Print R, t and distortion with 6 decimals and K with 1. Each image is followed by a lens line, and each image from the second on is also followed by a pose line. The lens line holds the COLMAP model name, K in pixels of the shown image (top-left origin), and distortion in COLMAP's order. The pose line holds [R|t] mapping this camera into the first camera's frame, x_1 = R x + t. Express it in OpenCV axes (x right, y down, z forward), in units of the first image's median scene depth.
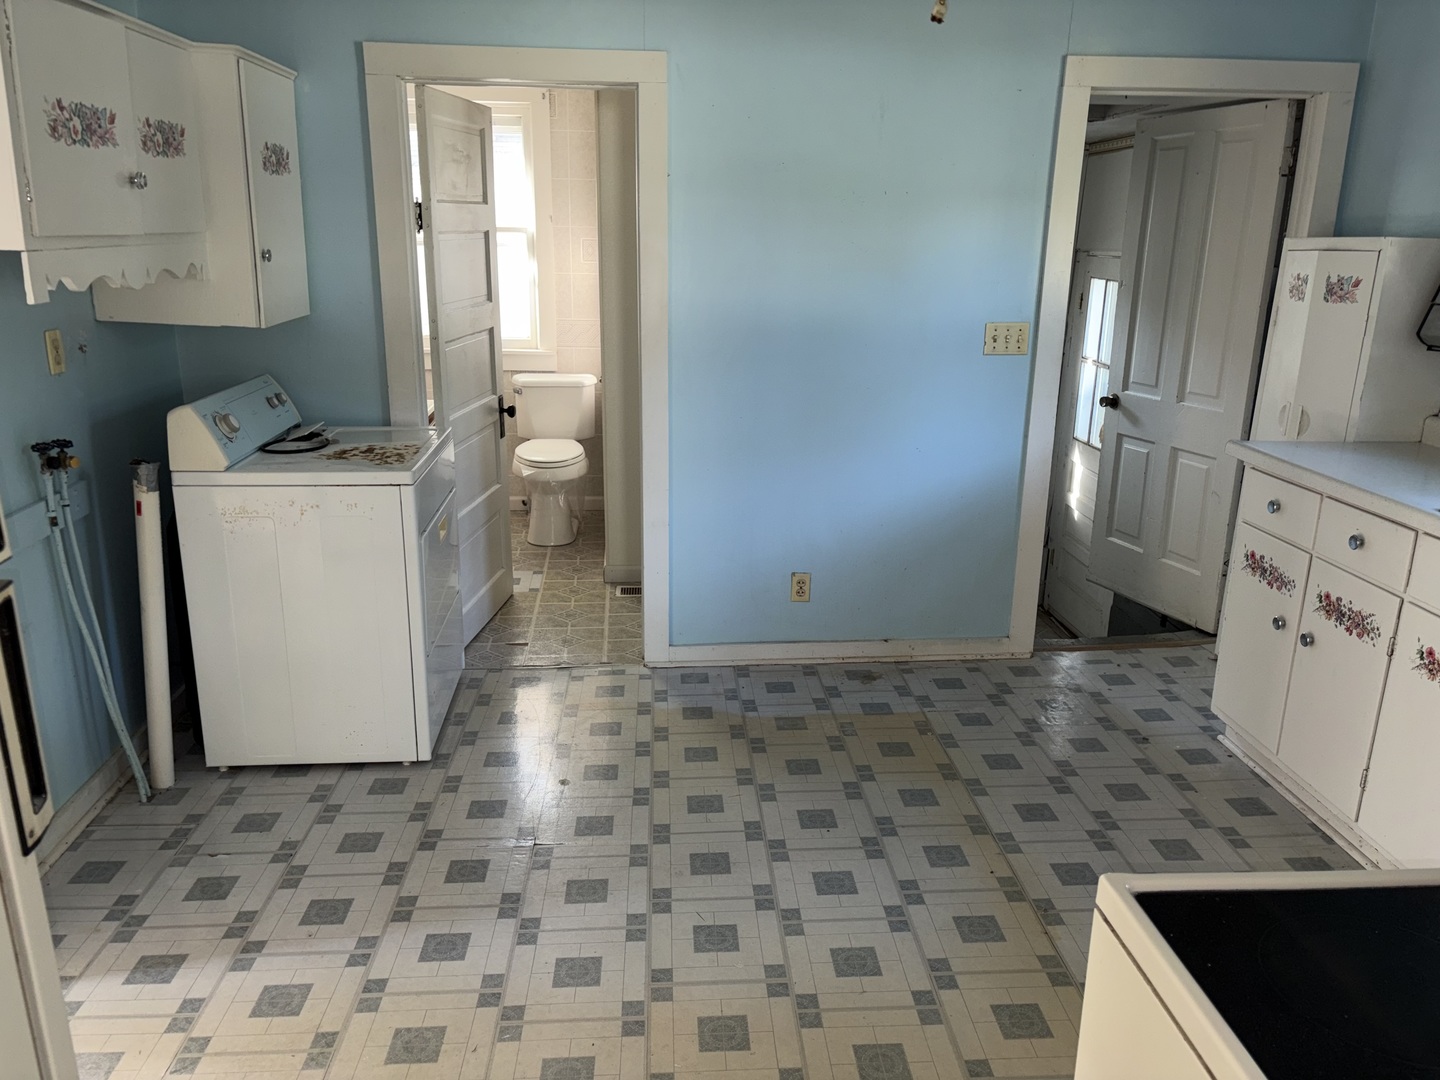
lens RADIAL K [[1094.1, 0, 716.4], [0, 1094.1, 547.2], [0, 0, 1]] dist [0.028750, -0.010998]
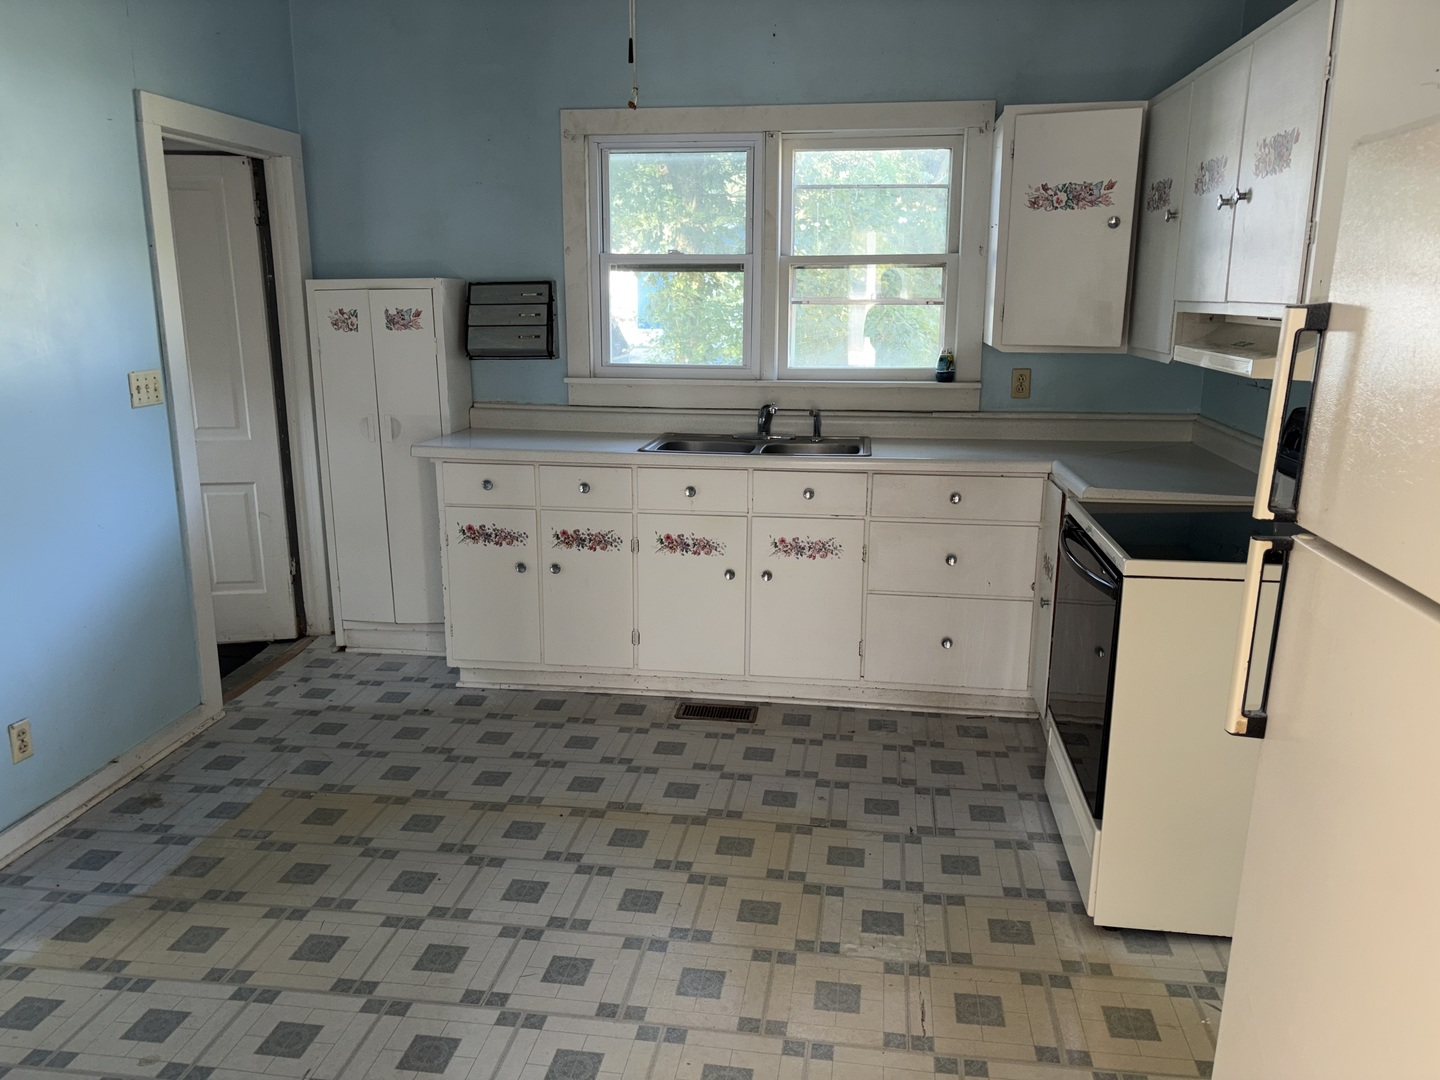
lens RADIAL K [[1094.1, 0, 737.4], [0, 1094.1, 545.0], [0, 0, 1]] dist [0.028750, -0.010998]
pose [[0.190654, -0.238412, 0.952266, -0.655312], [0.270783, 0.945196, 0.182429, -0.120702], [-0.943572, 0.223077, 0.244763, 0.406629]]
